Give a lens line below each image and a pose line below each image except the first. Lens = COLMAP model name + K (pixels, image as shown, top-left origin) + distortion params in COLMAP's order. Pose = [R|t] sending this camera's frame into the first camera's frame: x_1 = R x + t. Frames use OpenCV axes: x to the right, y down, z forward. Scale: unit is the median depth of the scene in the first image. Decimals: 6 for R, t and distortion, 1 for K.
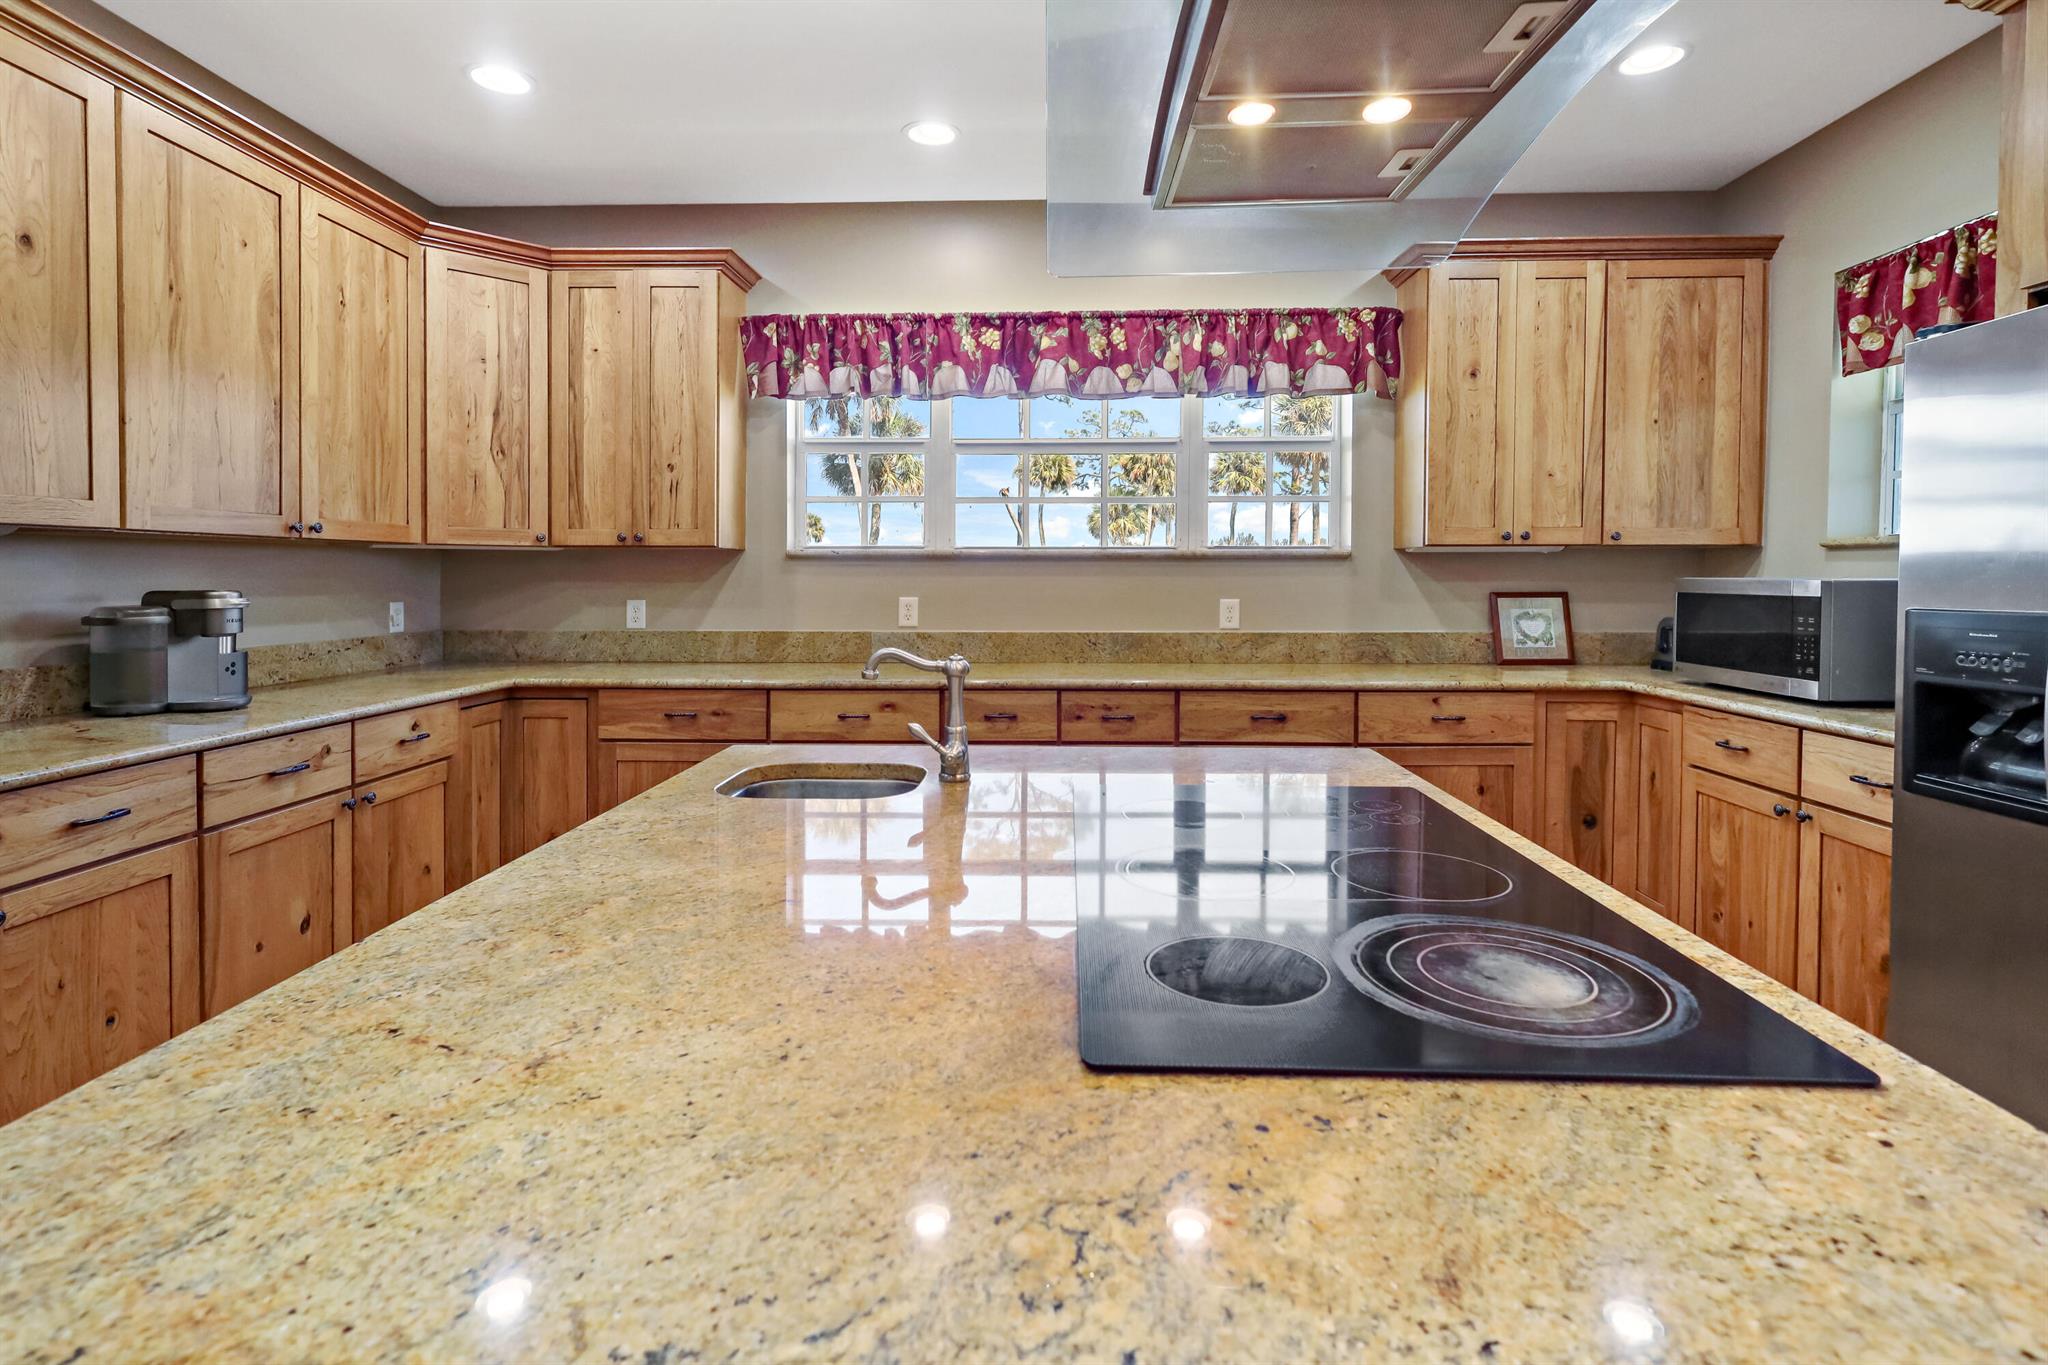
lens RADIAL K [[939.3, 0, 1015.2], [0, 939.3, 595.0], [0, 0, 1]] dist [0.001291, 0.001147]
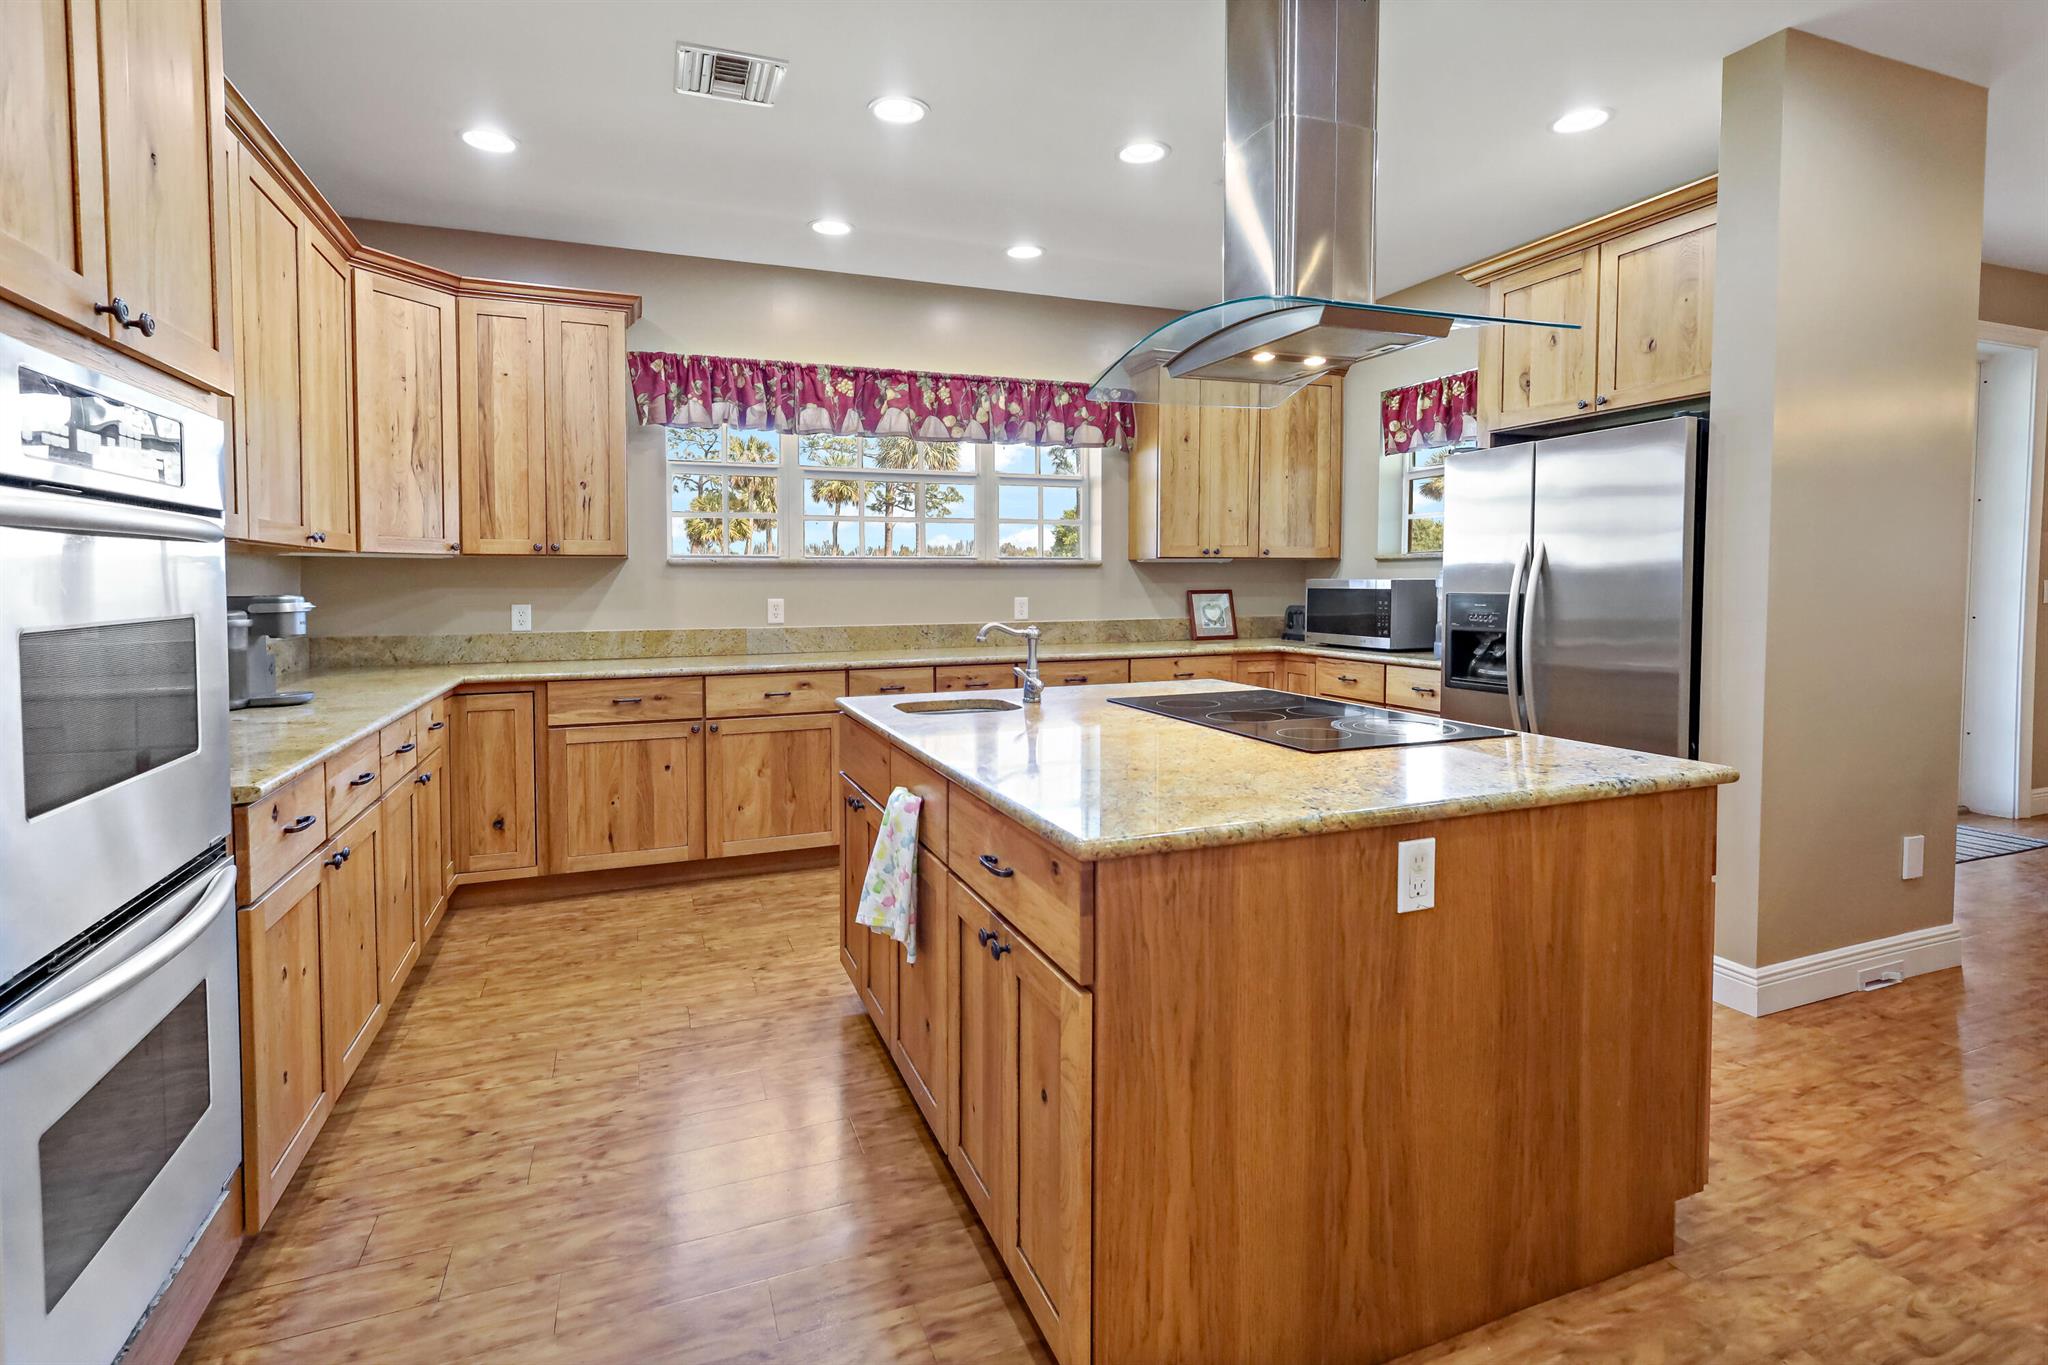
lens RADIAL K [[1008.1, 0, 941.4], [0, 1008.1, 625.7], [0, 0, 1]] dist [0.000149, -0.000017]
pose [[0.922468, -0.021791, 0.385458, -0.437514], [0.013889, 0.999633, 0.023274, 0.010092], [-0.385823, -0.016116, 0.922432, -0.277023]]
